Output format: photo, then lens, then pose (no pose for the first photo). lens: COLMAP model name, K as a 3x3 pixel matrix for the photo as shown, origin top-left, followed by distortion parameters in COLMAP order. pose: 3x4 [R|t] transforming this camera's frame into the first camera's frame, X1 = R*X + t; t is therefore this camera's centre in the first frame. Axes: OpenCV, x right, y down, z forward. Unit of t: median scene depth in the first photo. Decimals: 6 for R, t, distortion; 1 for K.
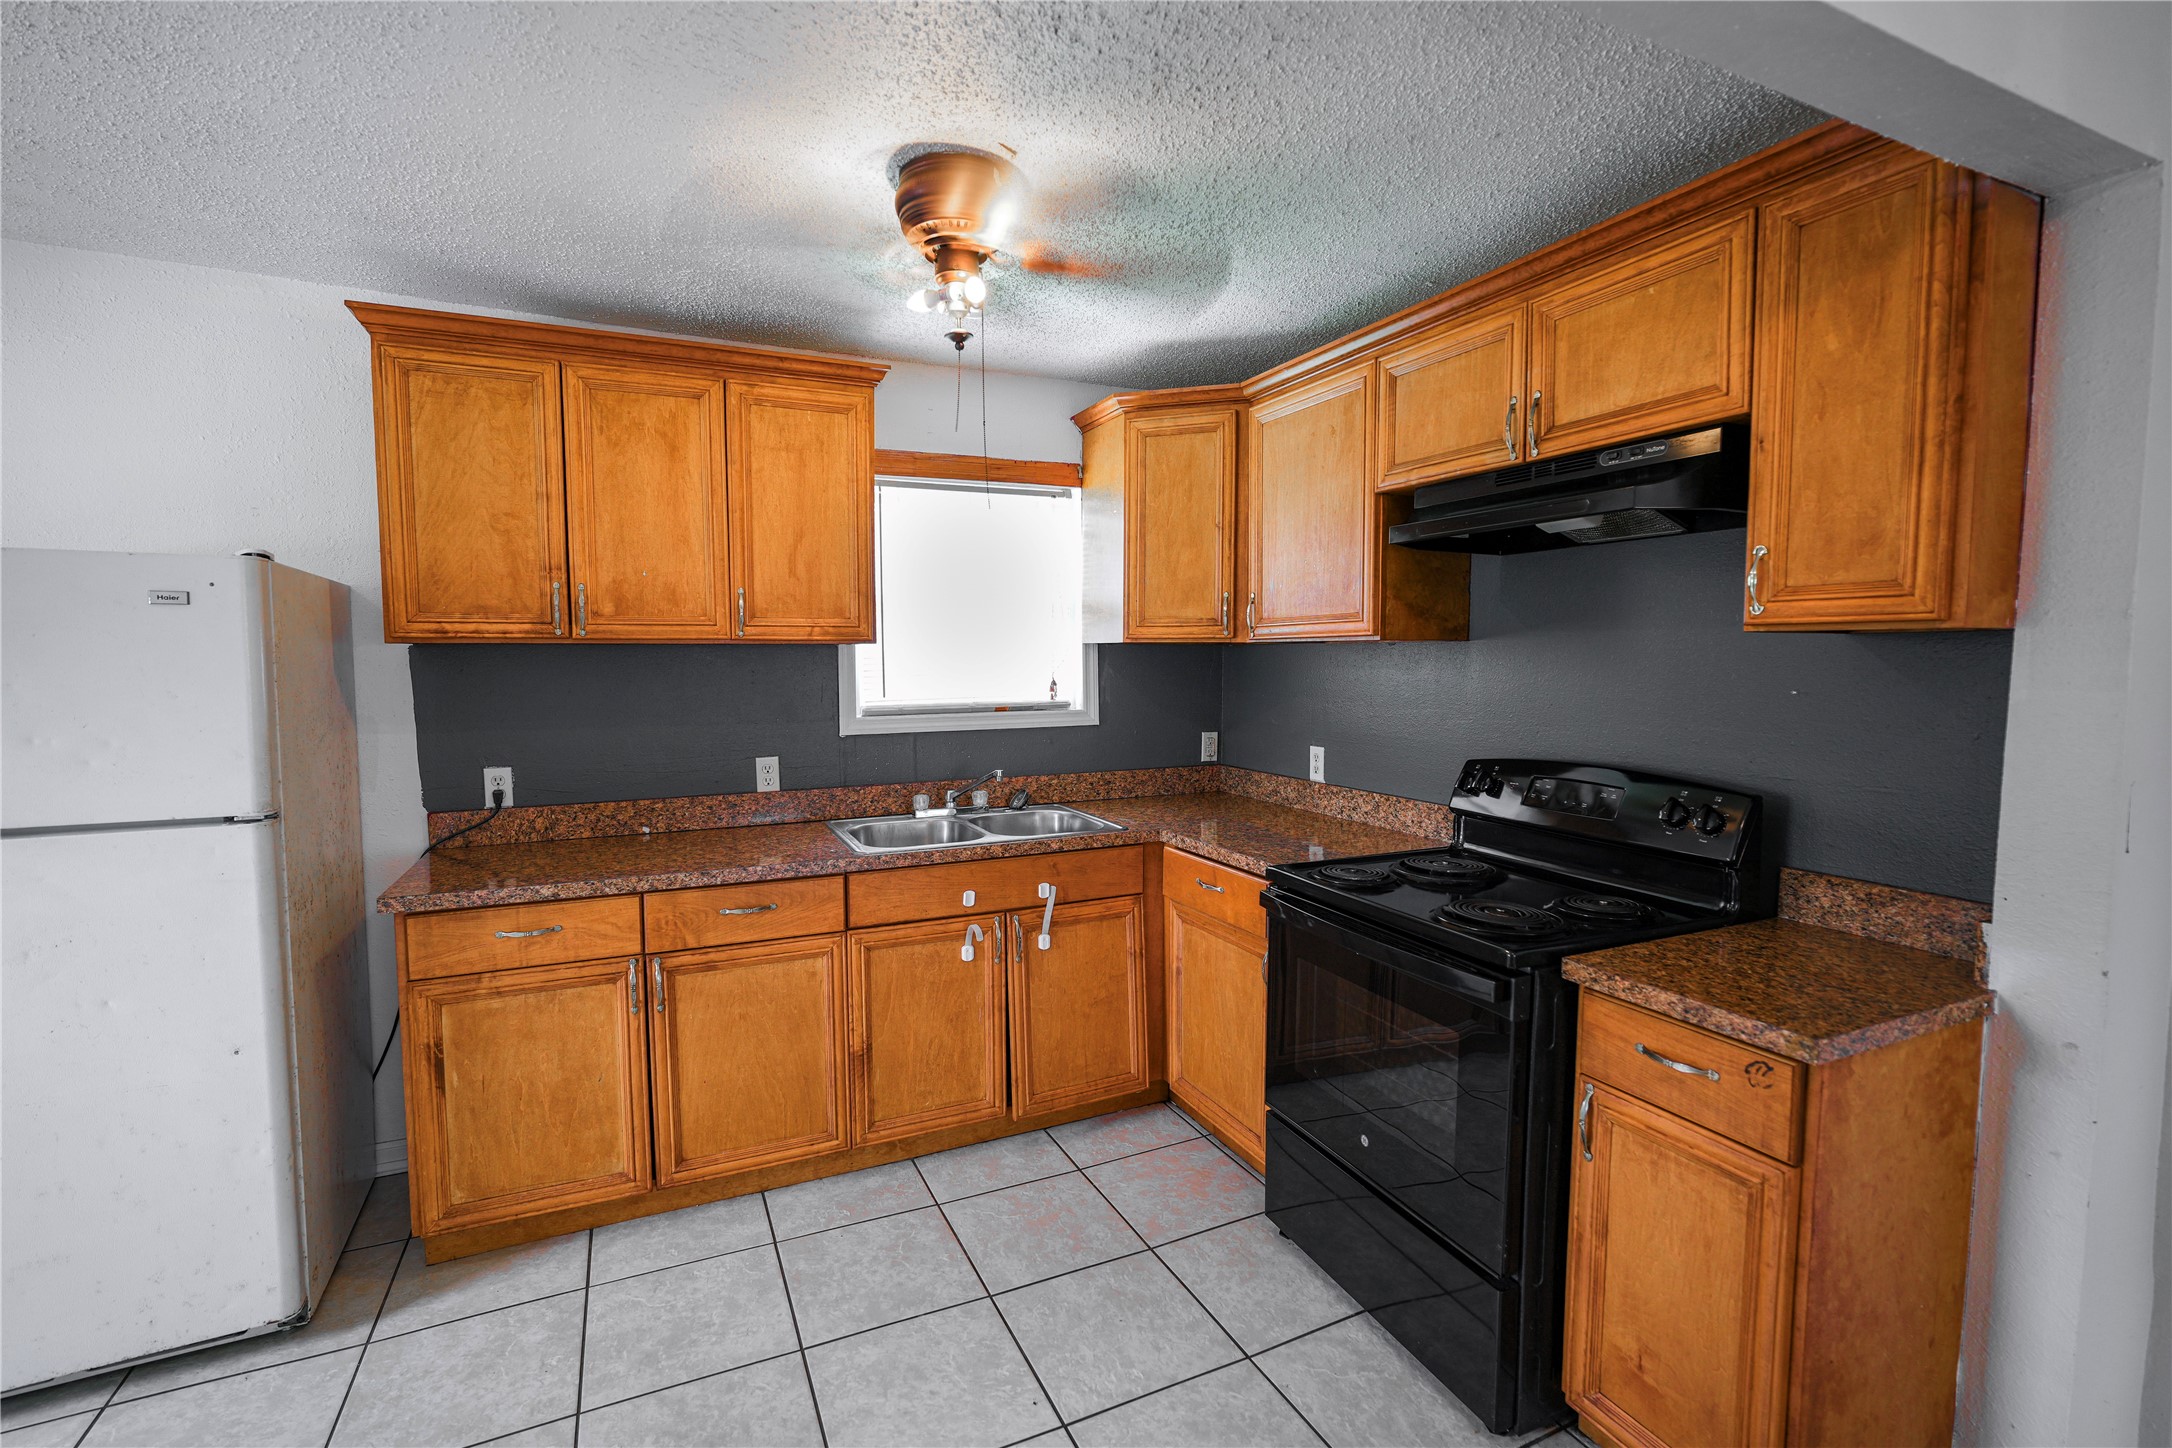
lens RADIAL K [[974.5, 0, 1086.0], [0, 974.5, 724.0], [0, 0, 1]] dist [-0.014955, 0.006511]
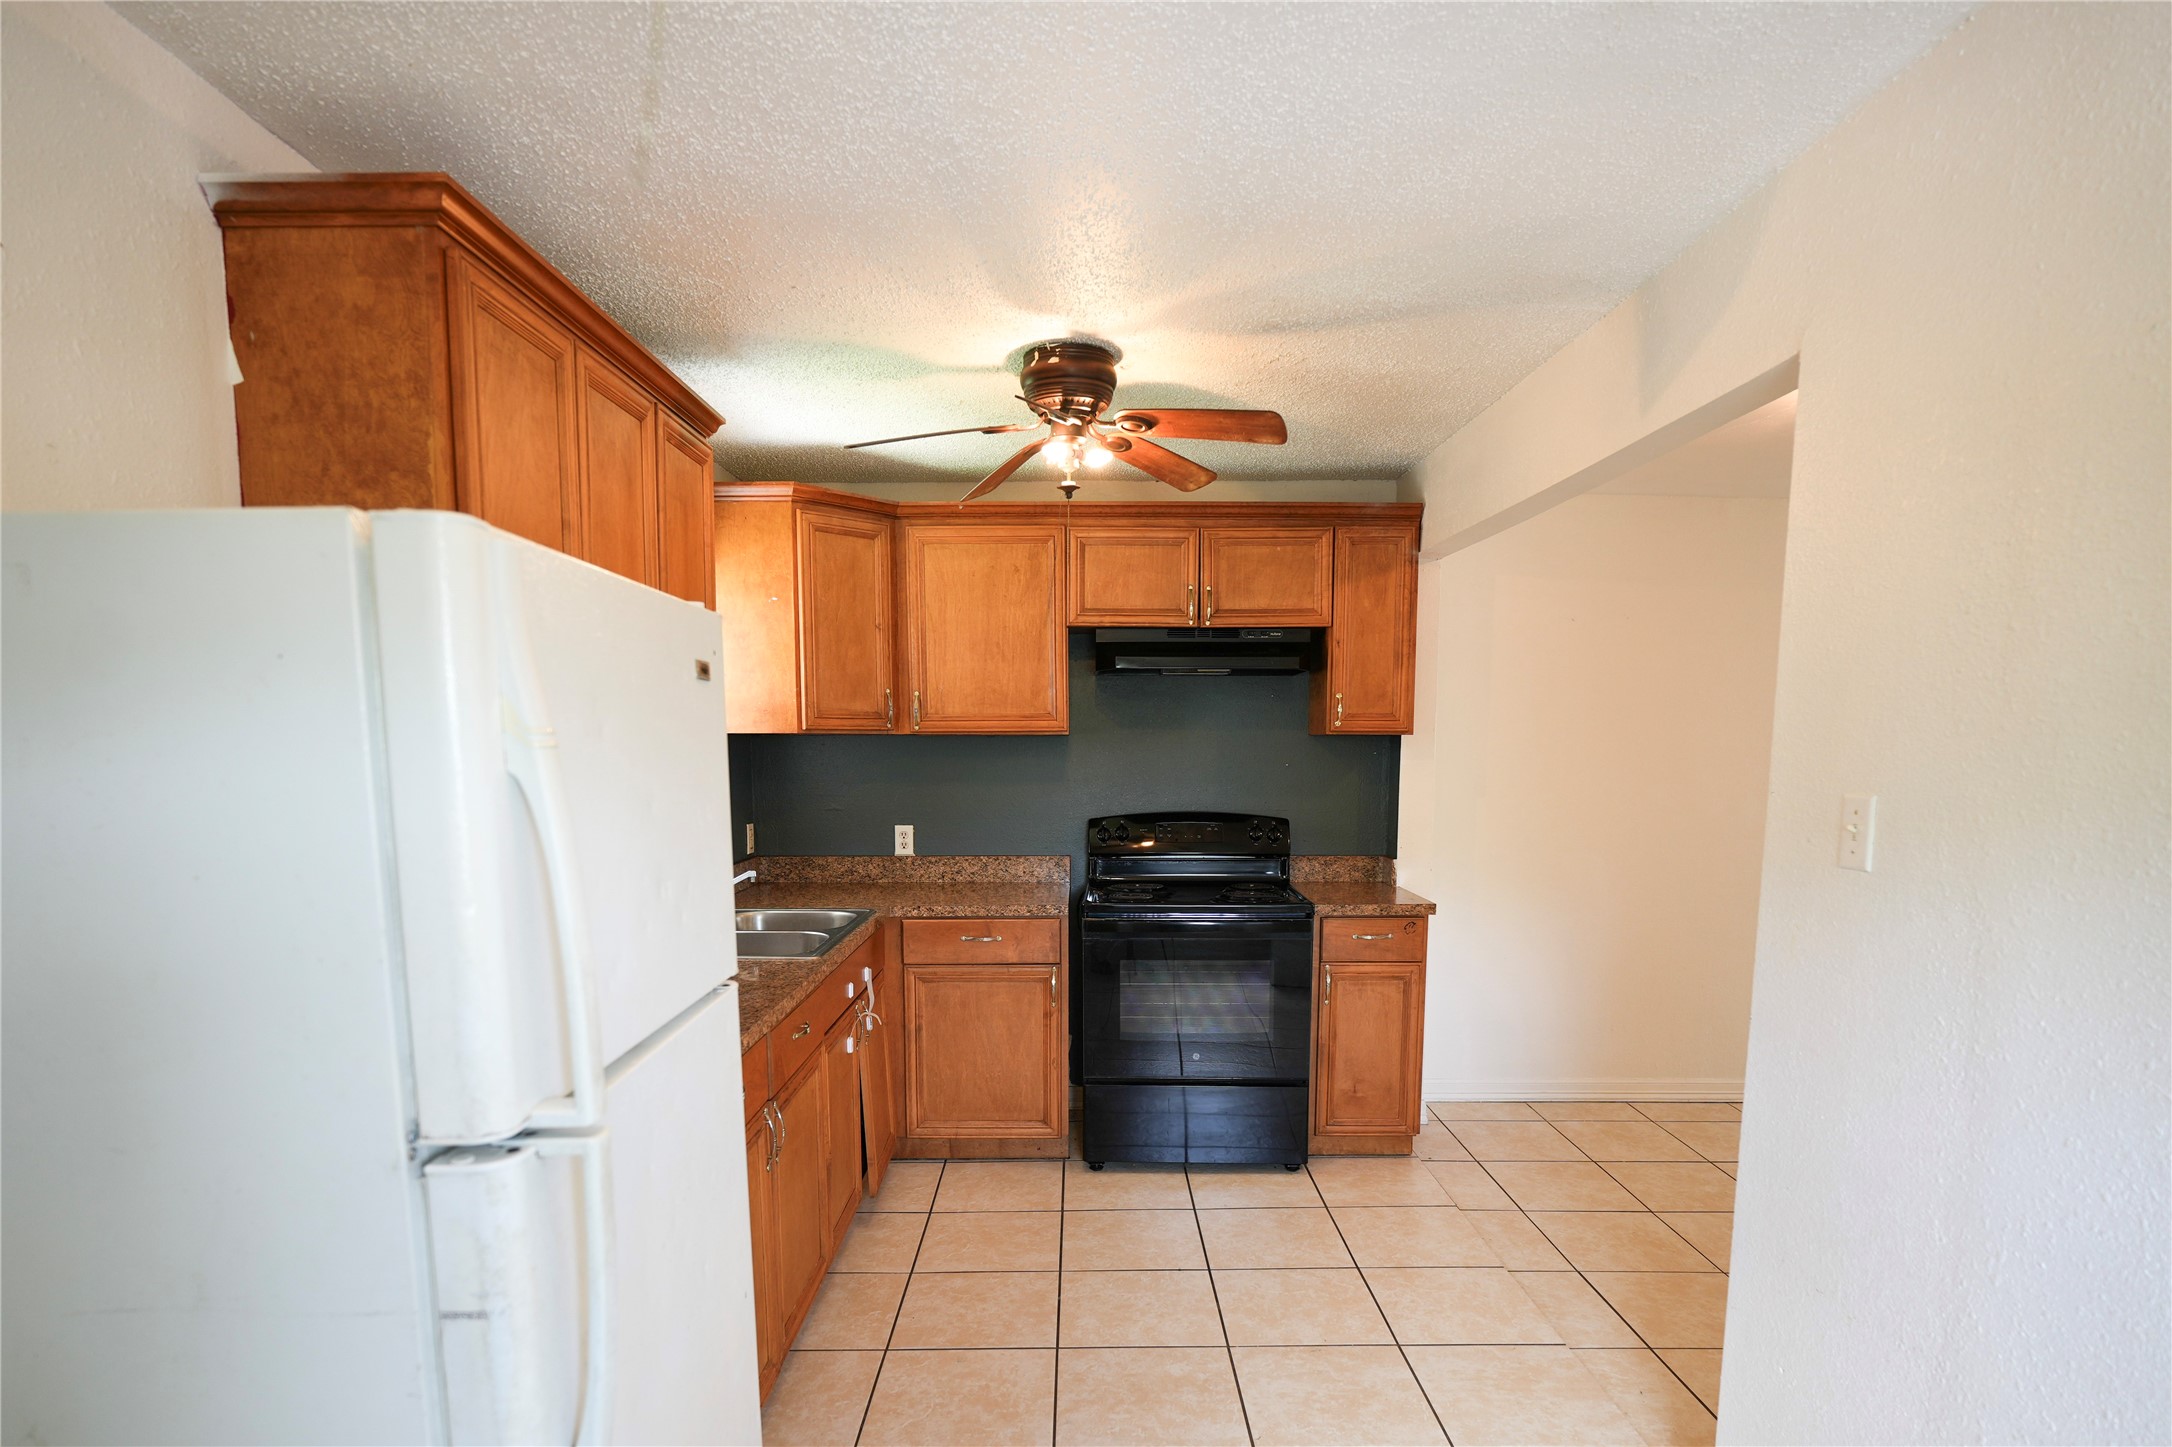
lens RADIAL K [[1154.1, 0, 1094.5], [0, 1154.1, 873.6], [0, 0, 1]] dist [0.000067, 0.000038]
pose [[0.412369, -0.104444, 0.905010, -1.125143], [0.063027, 0.994297, 0.086030, -0.028480], [-0.908834, 0.021564, 0.416600, 0.285044]]
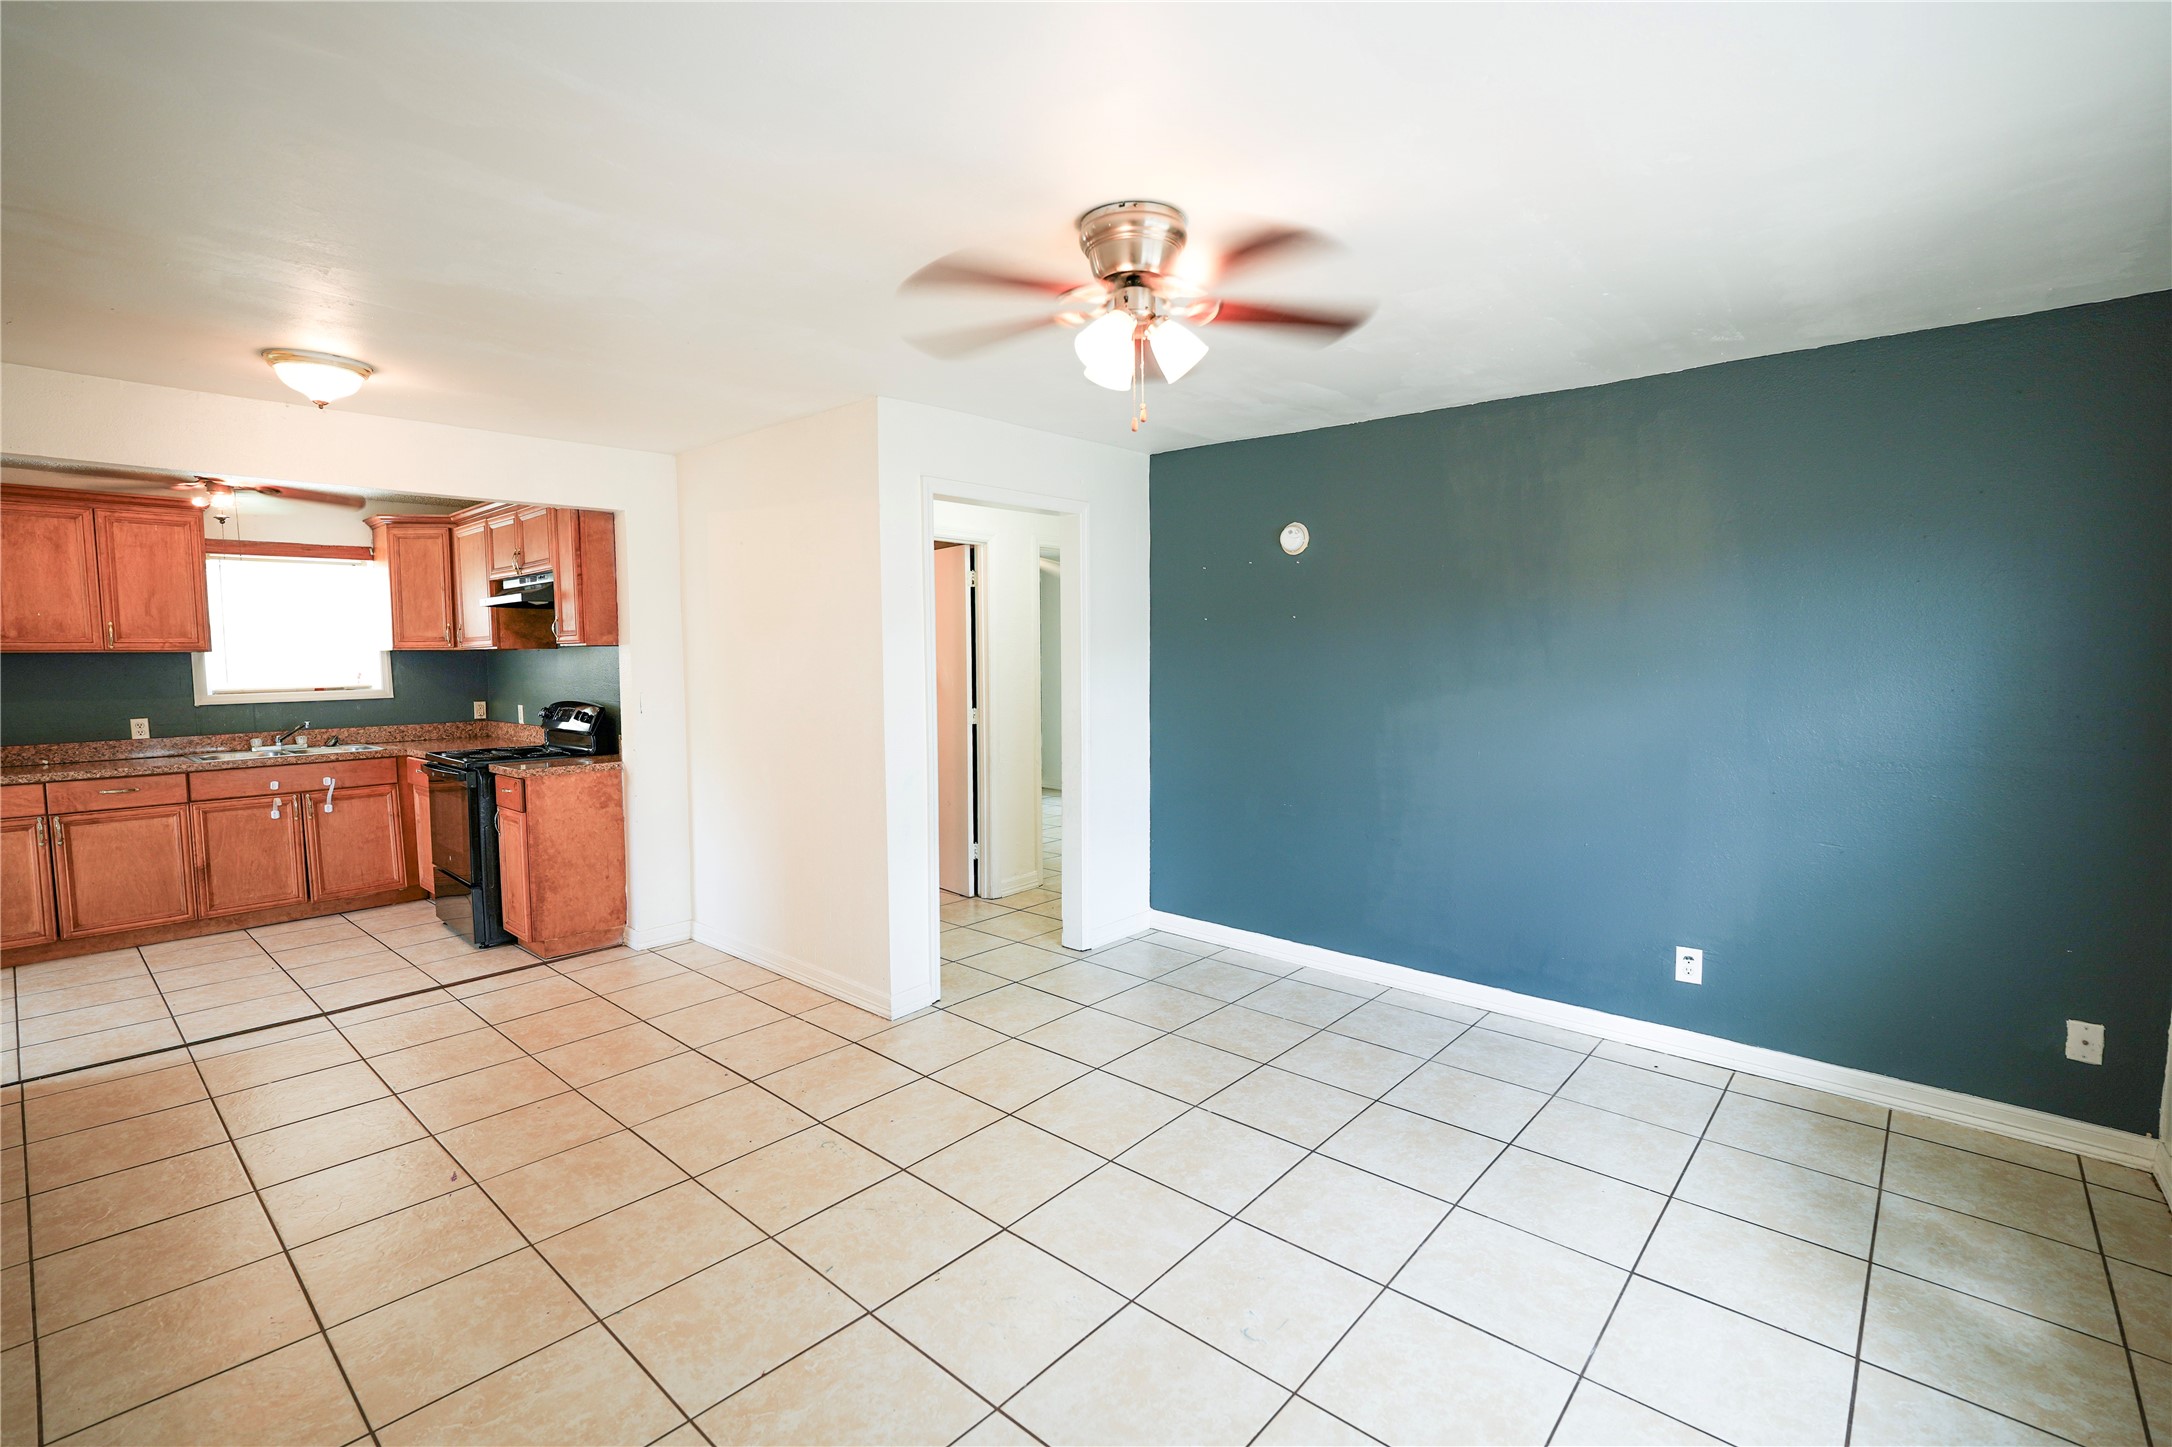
lens RADIAL K [[974.5, 0, 1086.0], [0, 974.5, 723.5], [0, 0, 1]] dist [-0.014955, 0.006511]
pose [[0.918446, -0.034678, 0.394023, 0.619757], [0.035641, 0.999353, 0.004877, 0.109553], [-0.393937, 0.009565, 0.919088, -1.418078]]
